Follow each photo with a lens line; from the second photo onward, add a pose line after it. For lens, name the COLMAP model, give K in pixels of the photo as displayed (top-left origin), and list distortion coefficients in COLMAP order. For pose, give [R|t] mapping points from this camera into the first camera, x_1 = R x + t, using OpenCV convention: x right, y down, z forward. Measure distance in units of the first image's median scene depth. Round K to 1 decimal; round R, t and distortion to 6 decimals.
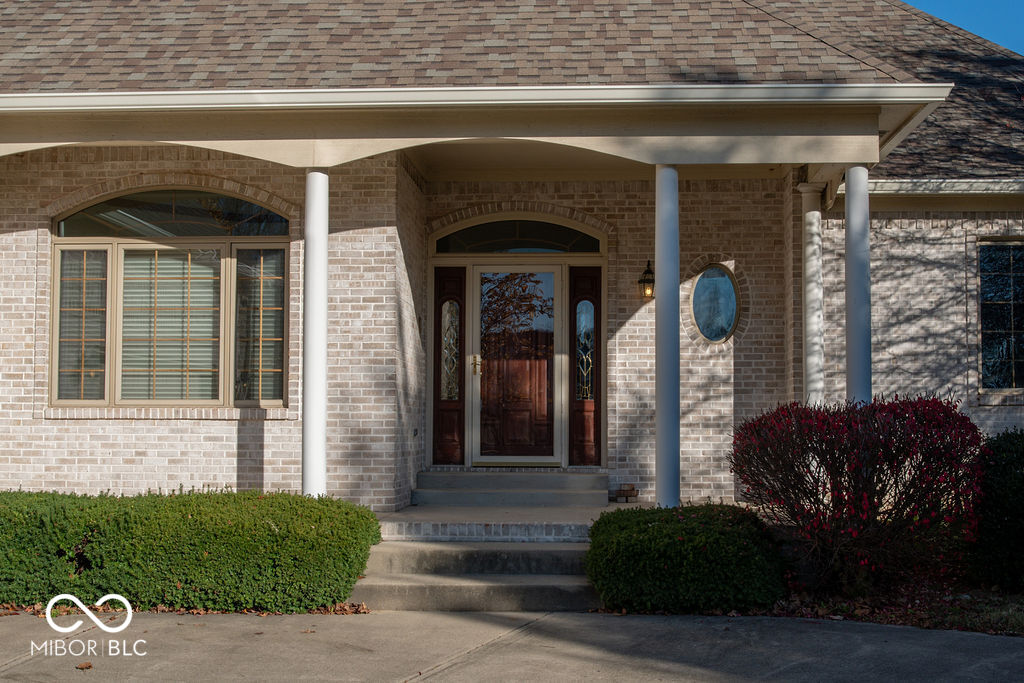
lens RADIAL K [[1280.3, 0, 511.8], [0, 1280.3, 377.9], [0, 0, 1]] dist [-0.012107, -0.016947]
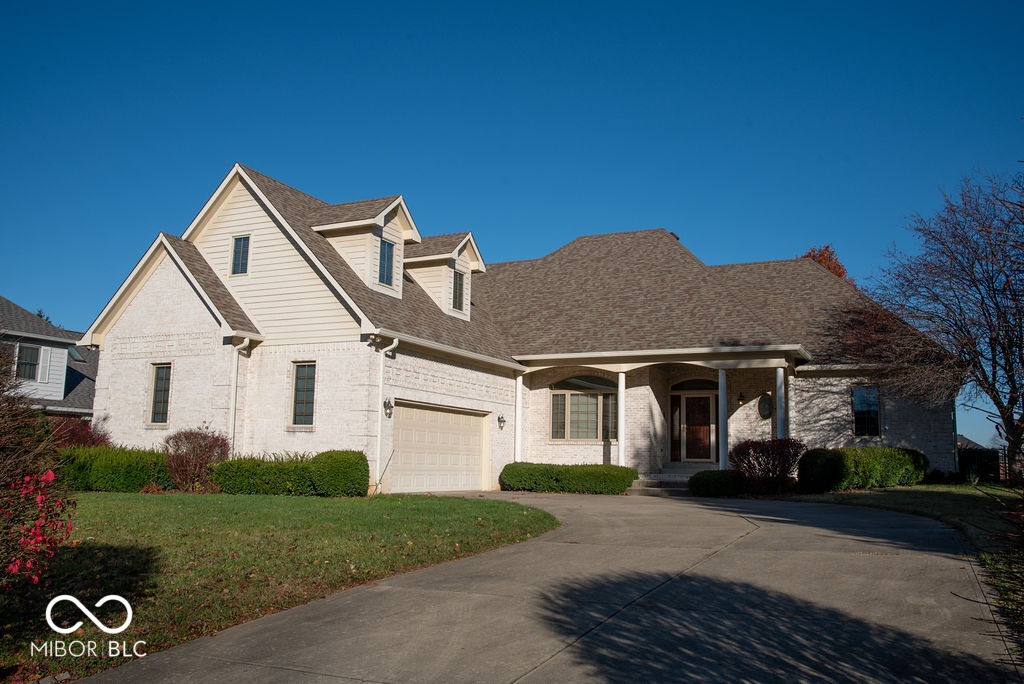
lens RADIAL K [[898.0, 0, 512.0], [0, 898.0, 342.0], [0, 0, 1]] dist [-0.000857, 0.000388]
pose [[0.923498, -0.038357, -0.381680, 0.459352], [-0.000310, 0.994913, -0.100735, 0.001682], [0.383603, 0.093147, 0.918789, -1.234517]]
